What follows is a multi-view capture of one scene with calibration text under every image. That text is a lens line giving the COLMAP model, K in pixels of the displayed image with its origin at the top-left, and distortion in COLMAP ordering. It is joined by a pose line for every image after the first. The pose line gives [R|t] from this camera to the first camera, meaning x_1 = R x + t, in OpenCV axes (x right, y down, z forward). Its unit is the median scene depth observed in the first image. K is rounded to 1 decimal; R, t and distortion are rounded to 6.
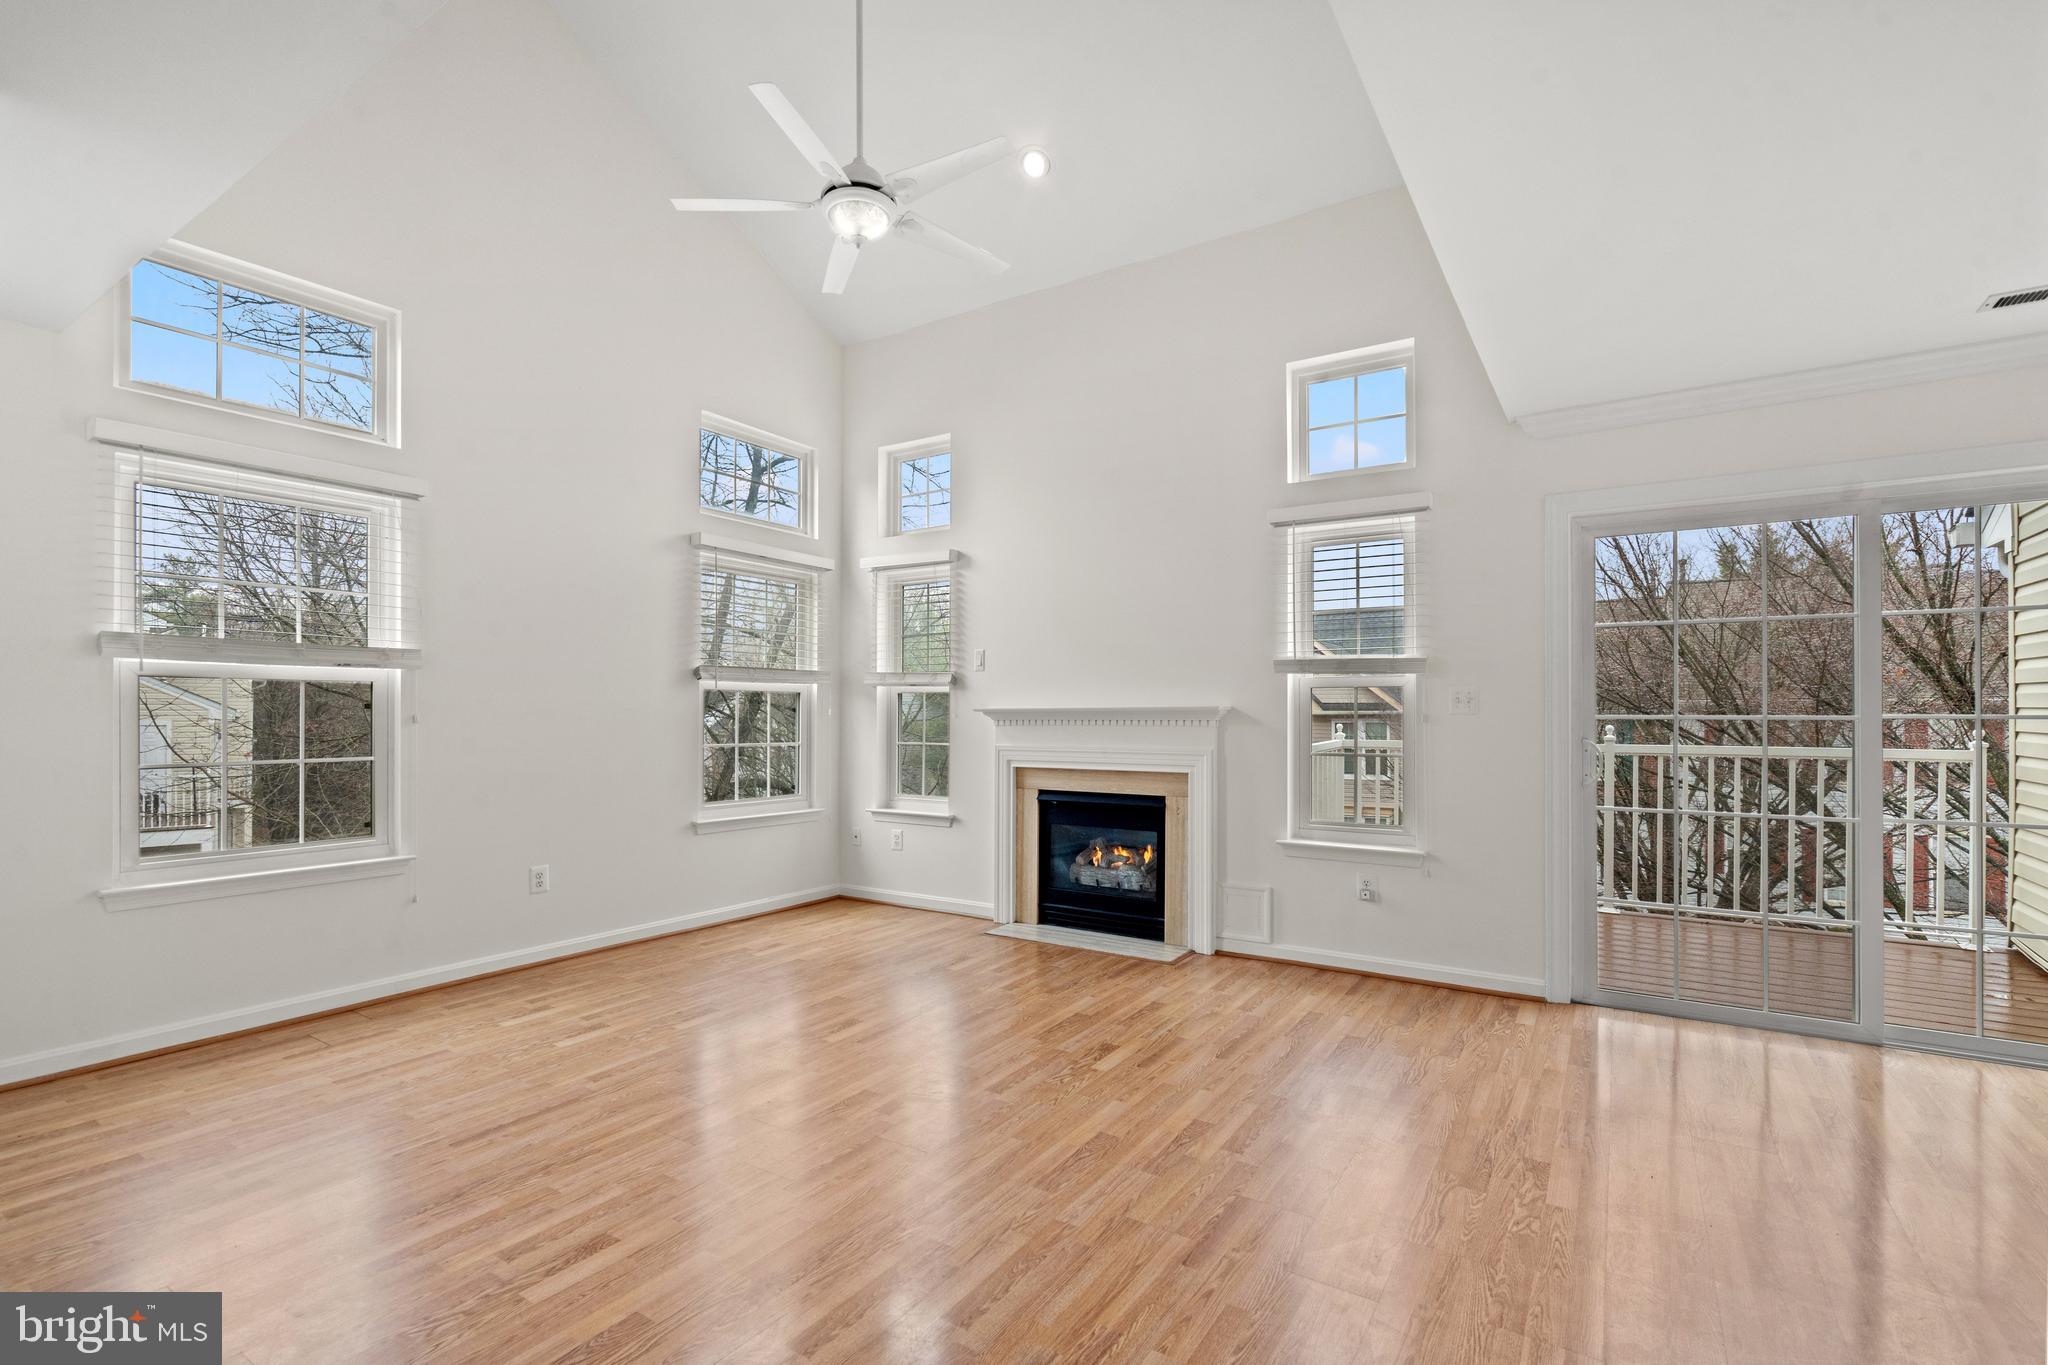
lens RADIAL K [[926.7, 0, 1010.1], [0, 926.7, 702.7], [0, 0, 1]] dist [-0.001928, -0.000355]
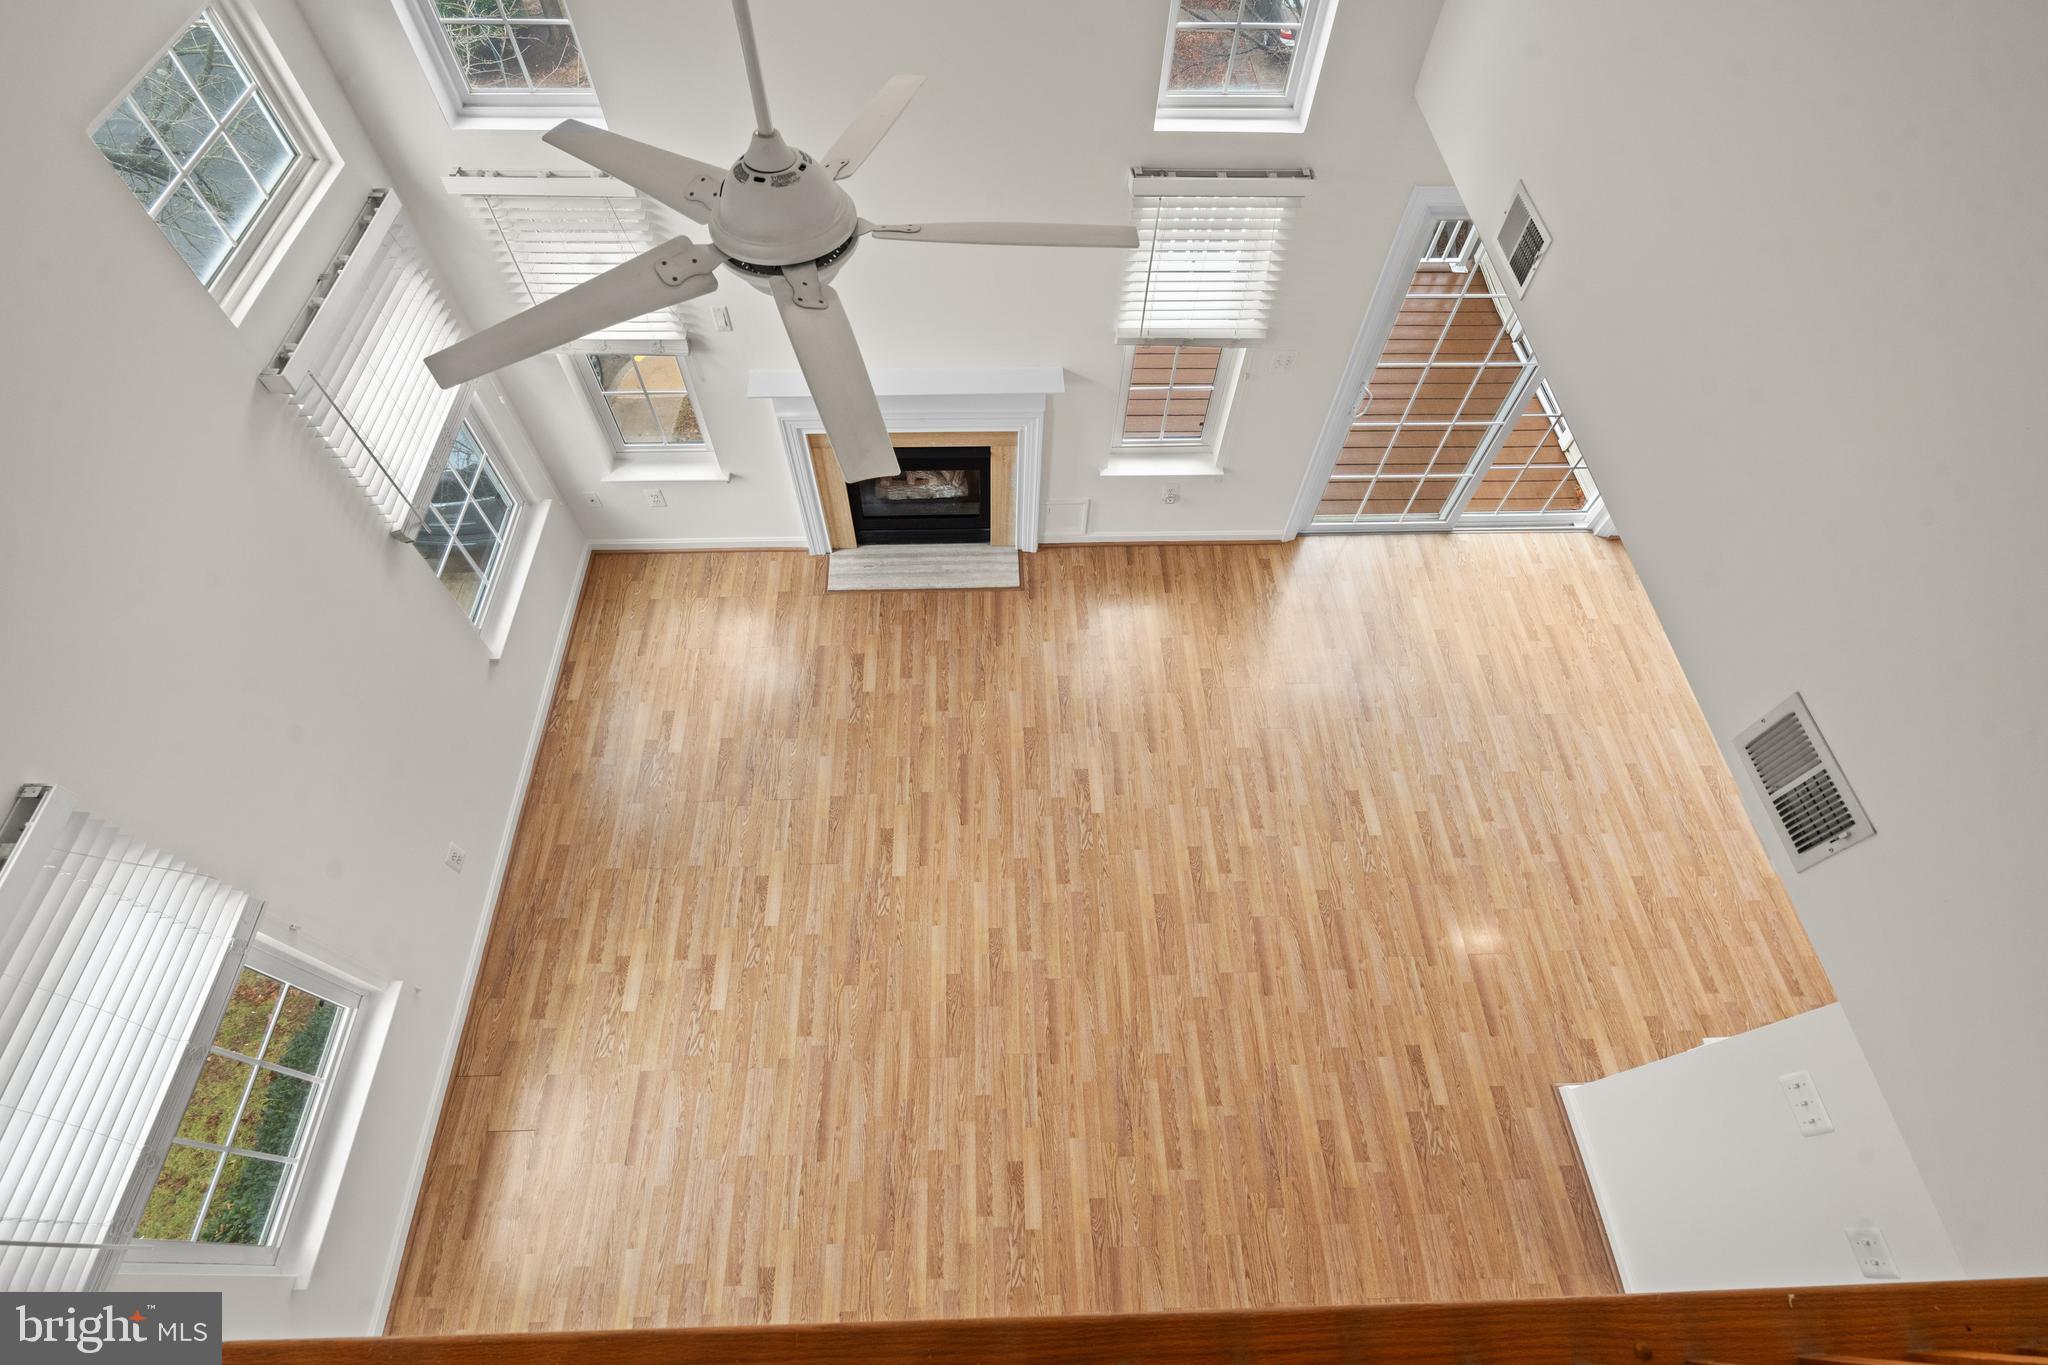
lens RADIAL K [[916.5, 0, 1012.3], [0, 916.5, 680.2], [0, 0, 1]] dist [-0.001052, 0.001069]
pose [[0.818972, -0.485448, 0.305982, -0.269321], [-0.024543, 0.503104, 0.863877, -0.720662], [-0.573308, -0.715001, 0.400114, 0.494314]]
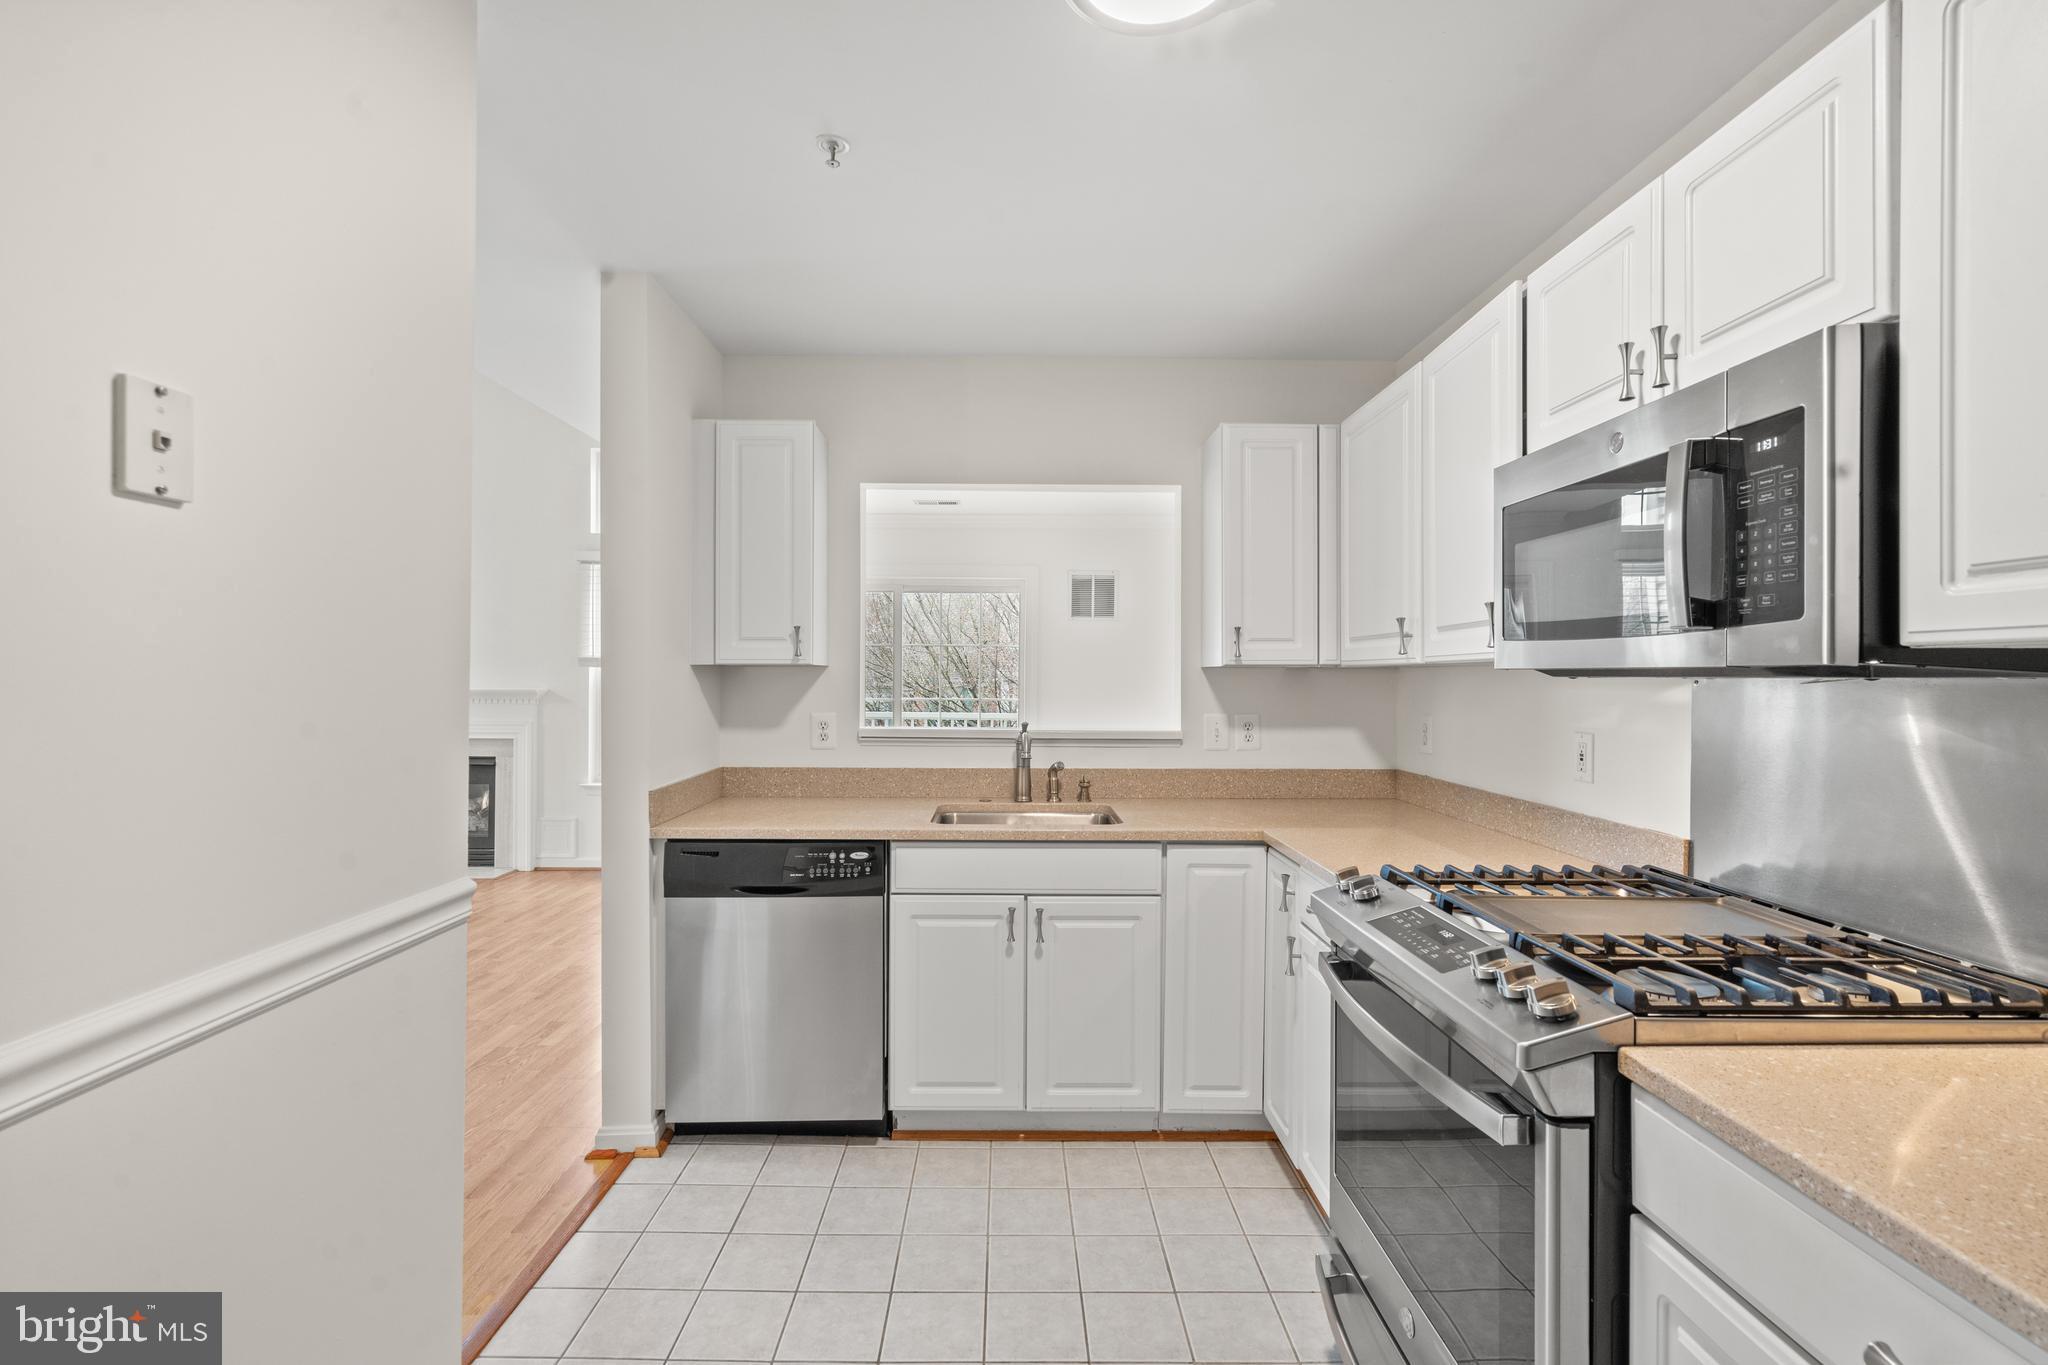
lens RADIAL K [[916.5, 0, 1012.3], [0, 916.5, 680.2], [0, 0, 1]] dist [-0.001052, 0.001069]
pose [[0.830991, 0.003373, 0.556275, 0.055272], [-0.013253, 0.999818, 0.013736, -0.043377], [-0.556128, -0.018786, 0.830884, -0.582817]]
